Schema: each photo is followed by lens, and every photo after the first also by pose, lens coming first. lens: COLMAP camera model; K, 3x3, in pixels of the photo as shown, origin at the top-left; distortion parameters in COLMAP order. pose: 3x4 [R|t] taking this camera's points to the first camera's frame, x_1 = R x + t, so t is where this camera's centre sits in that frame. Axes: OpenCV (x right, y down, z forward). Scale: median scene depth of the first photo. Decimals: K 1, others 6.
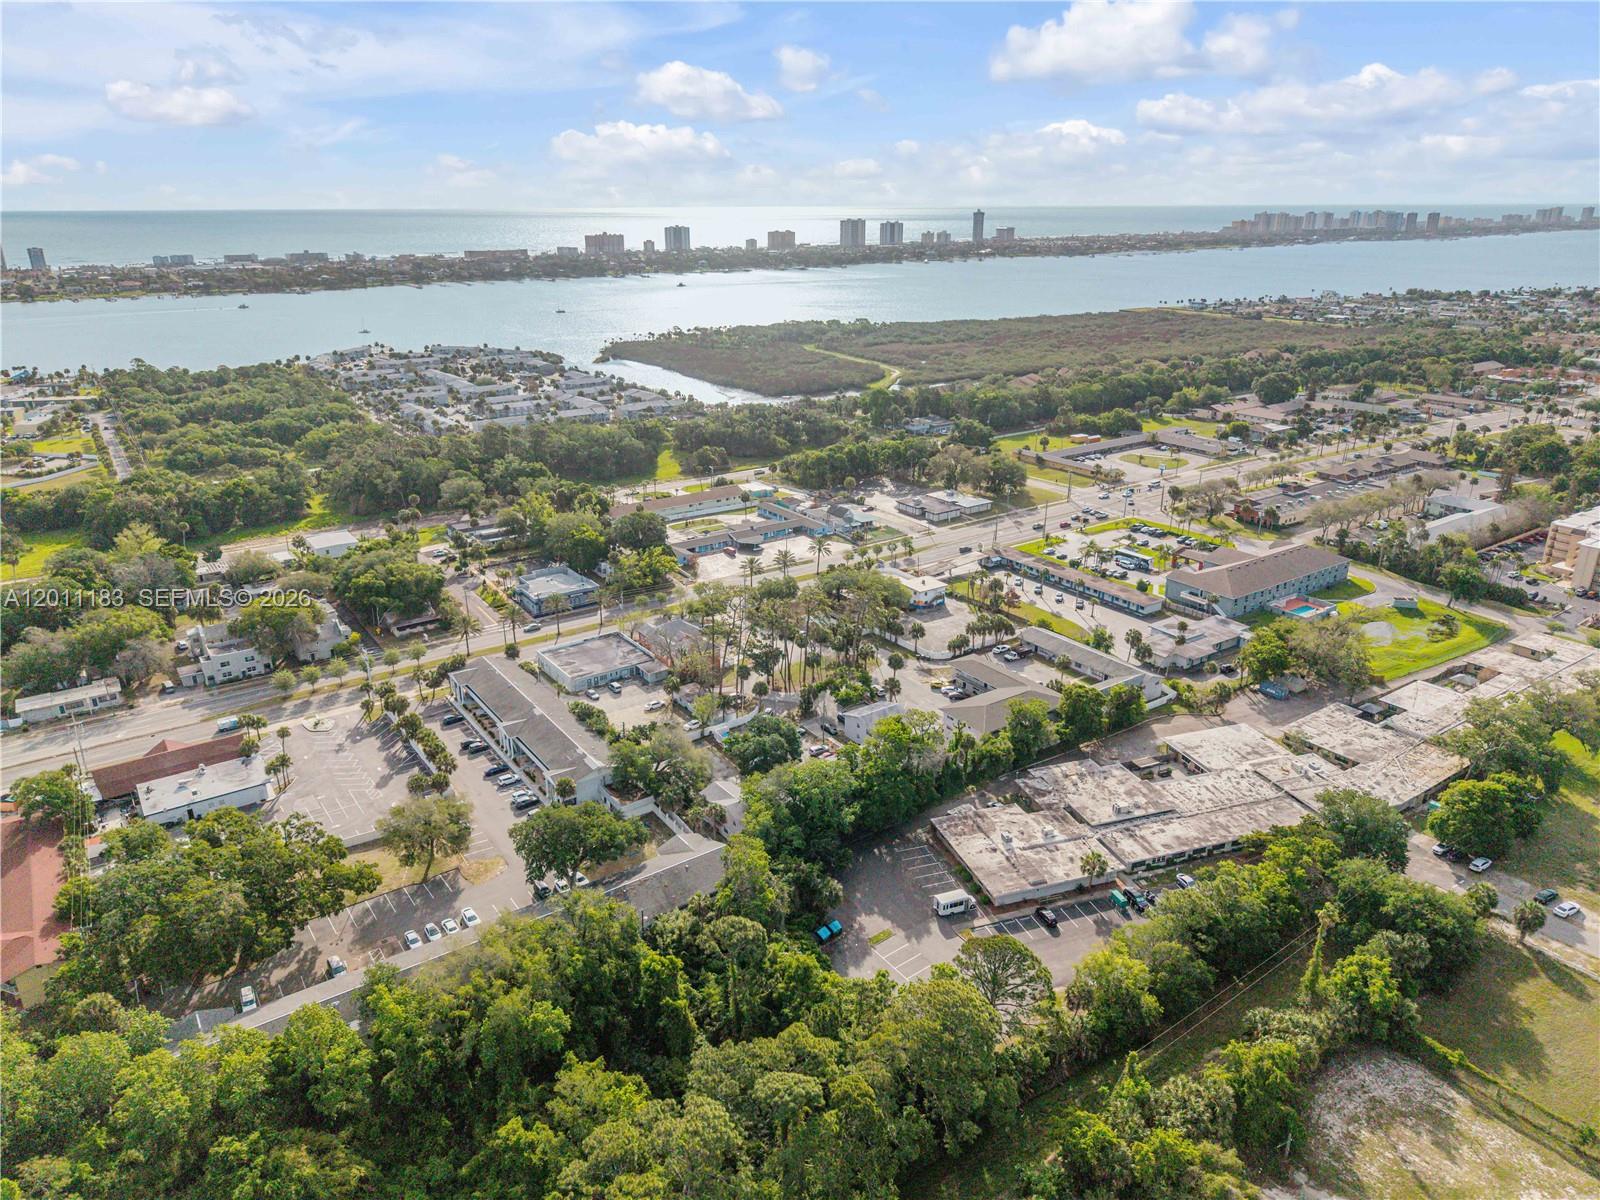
lens RADIAL K [[1091.7, 0, 800.0], [0, 1091.7, 600.0], [0, 0, 1]] dist [0.086036, -0.099304]
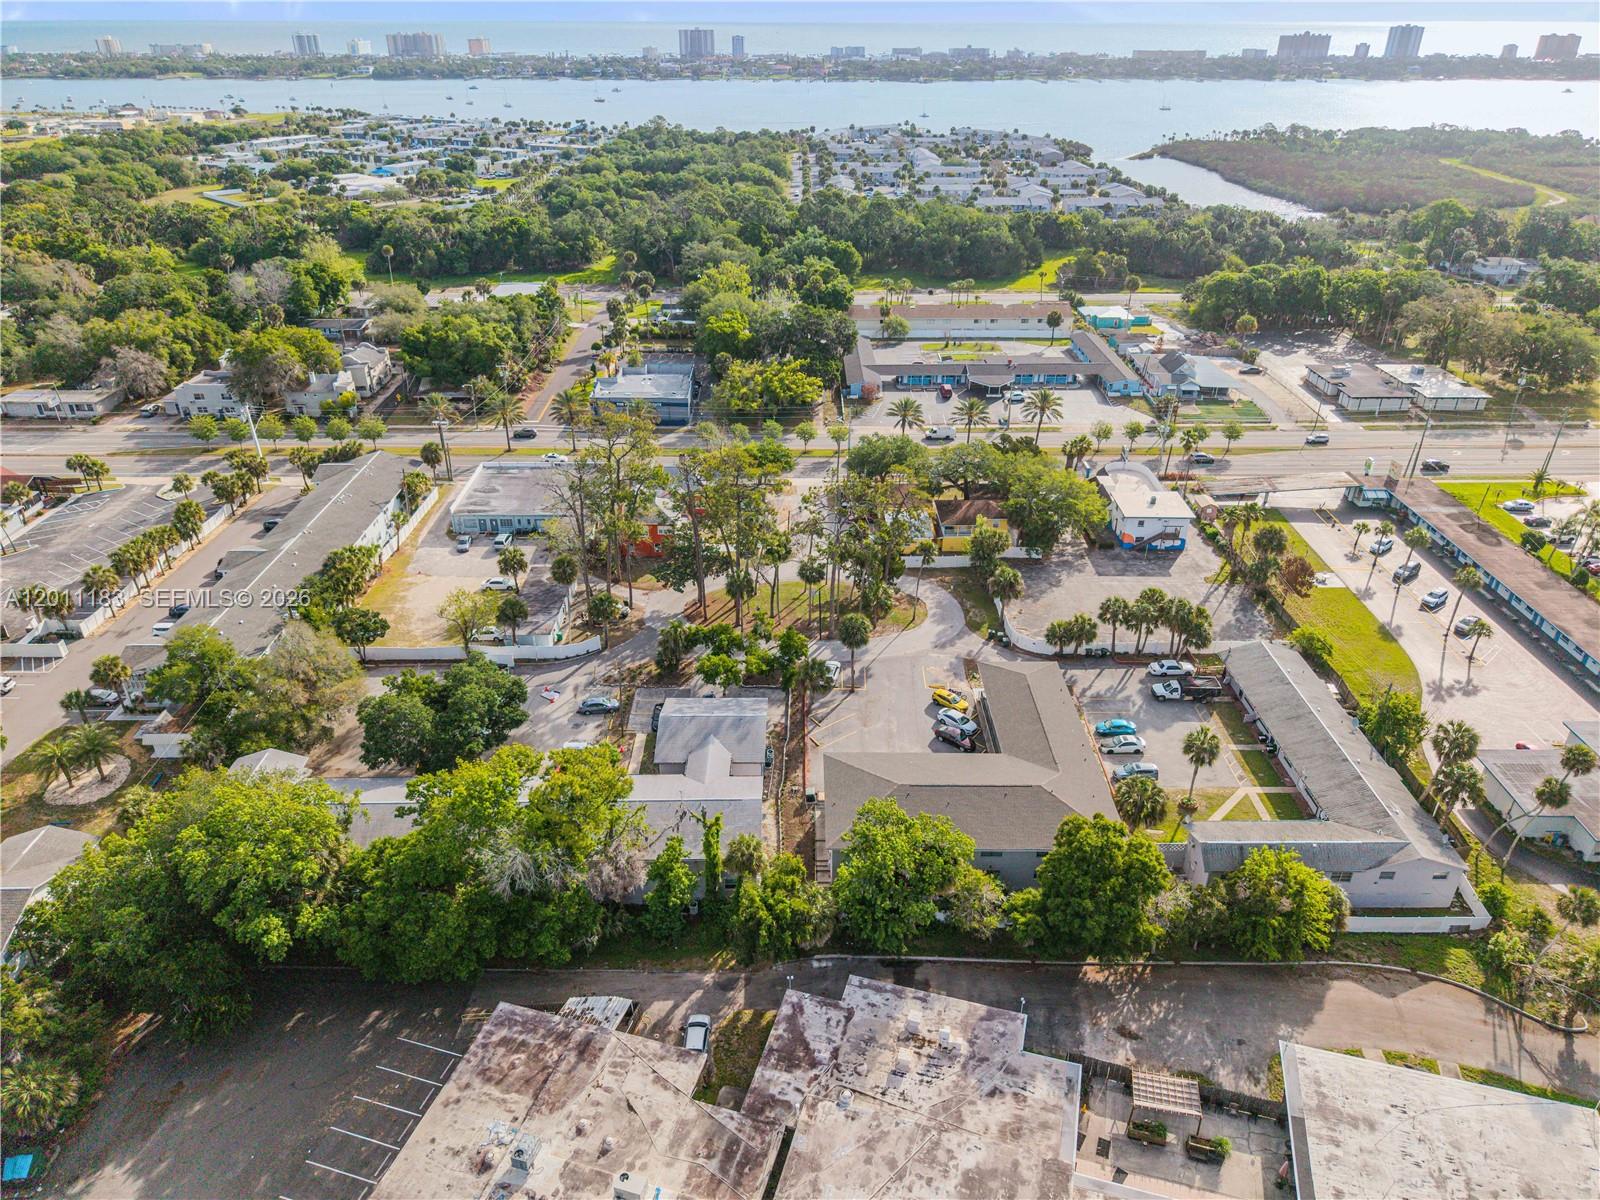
lens RADIAL K [[1089.8, 0, 800.0], [0, 1089.8, 600.0], [0, 0, 1]] dist [0.007961, 0.000230]
pose [[0.823171, 0.275561, -0.496443, 0.221935], [-0.202033, 0.959266, 0.197462, -0.036084], [0.530634, -0.062246, 0.845312, 0.408860]]
